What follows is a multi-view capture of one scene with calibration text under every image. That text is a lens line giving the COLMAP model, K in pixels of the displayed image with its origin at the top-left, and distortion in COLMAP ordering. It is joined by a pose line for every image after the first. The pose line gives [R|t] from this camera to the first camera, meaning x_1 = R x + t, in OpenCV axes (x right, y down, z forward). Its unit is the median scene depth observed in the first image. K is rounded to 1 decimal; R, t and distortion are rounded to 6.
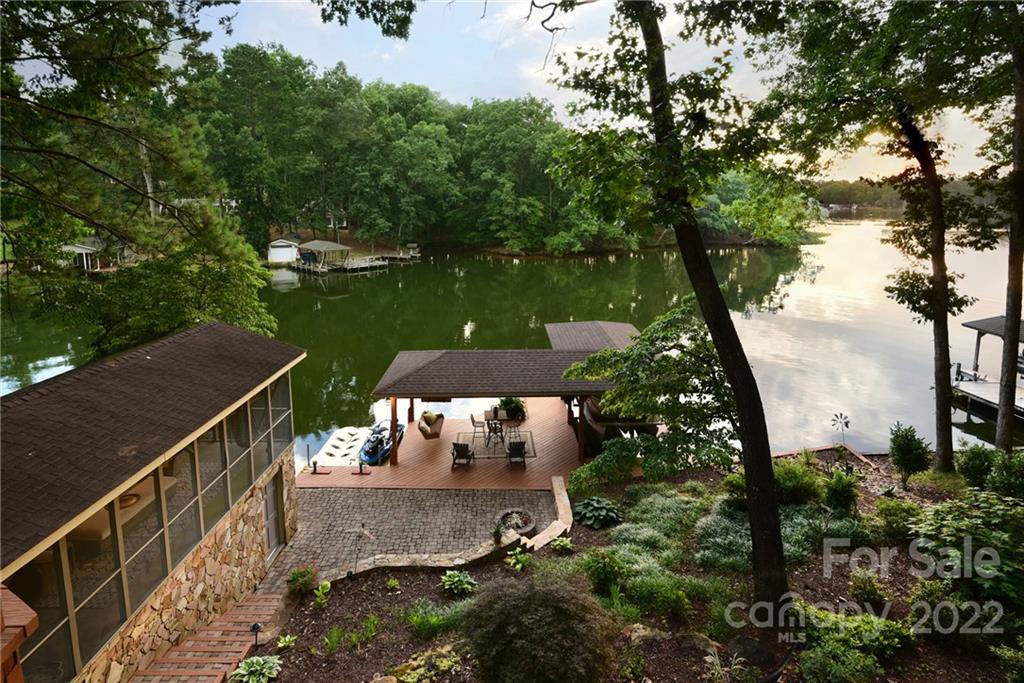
lens RADIAL K [[483.8, 0, 538.6], [0, 483.8, 269.7], [0, 0, 1]] dist [0.000484, -0.000525]
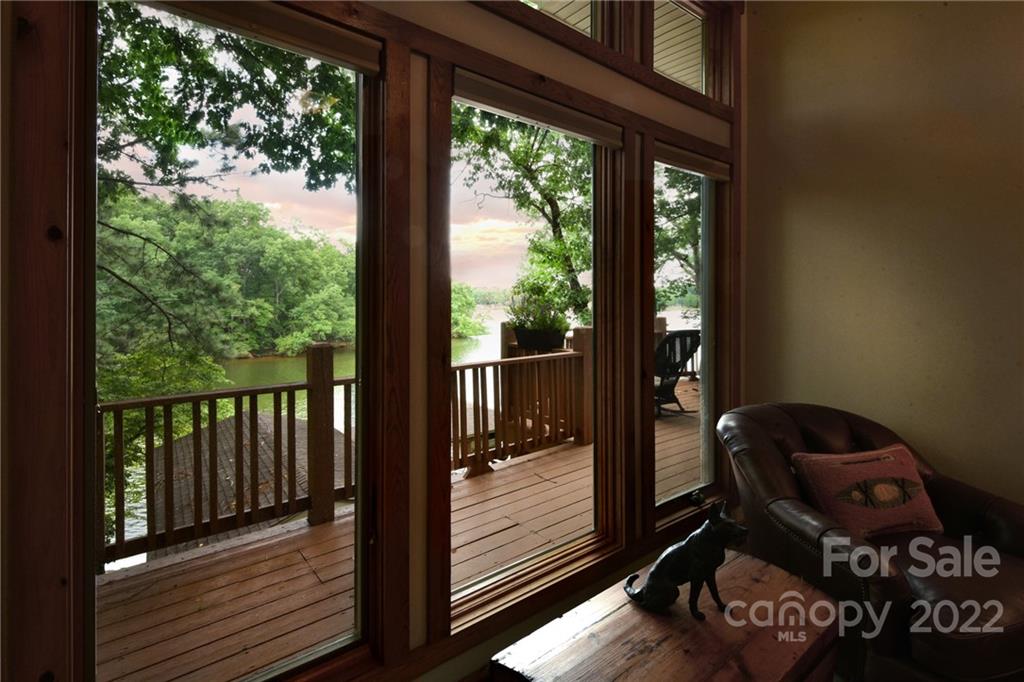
lens RADIAL K [[453.1, 0, 500.2], [0, 453.1, 304.8], [0, 0, 1]] dist [0.001669, -0.004152]
pose [[0.822550, -0.002552, 0.568687, -0.142032], [0.078698, 0.990879, -0.109384, 0.004364], [-0.563221, 0.134728, 0.815249, -0.049432]]
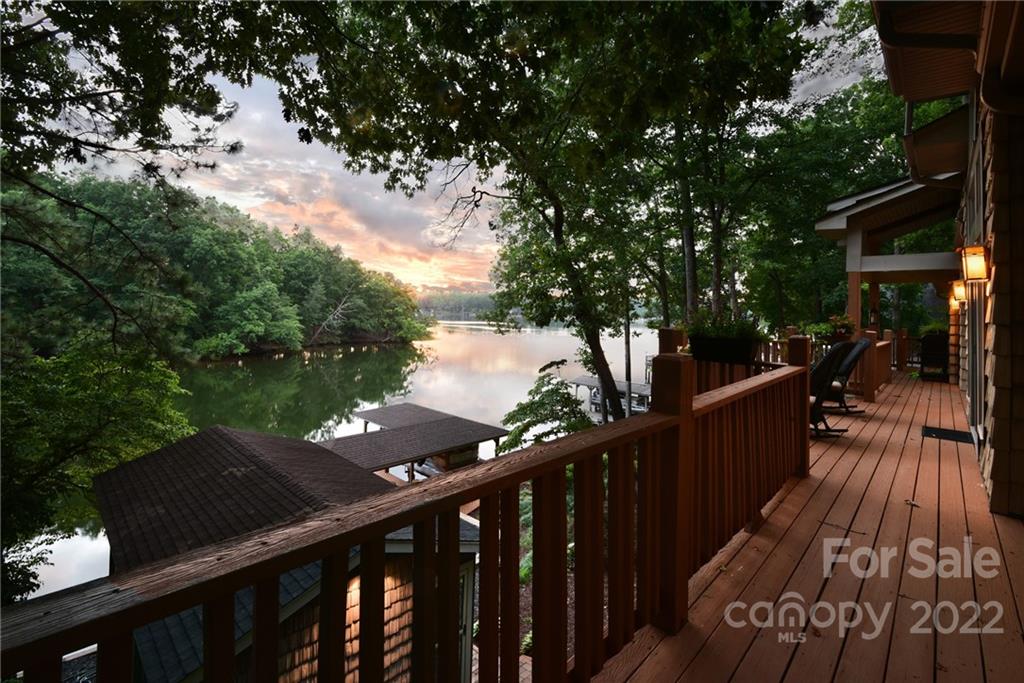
lens RADIAL K [[453.1, 0, 513.2], [0, 453.1, 290.8], [0, 0, 1]] dist [0.001669, -0.004152]
pose [[0.717573, 0.050231, 0.694670, -0.158608], [0.066717, 0.987852, -0.140347, 0.001385], [-0.693281, 0.147056, 0.705504, -0.020511]]
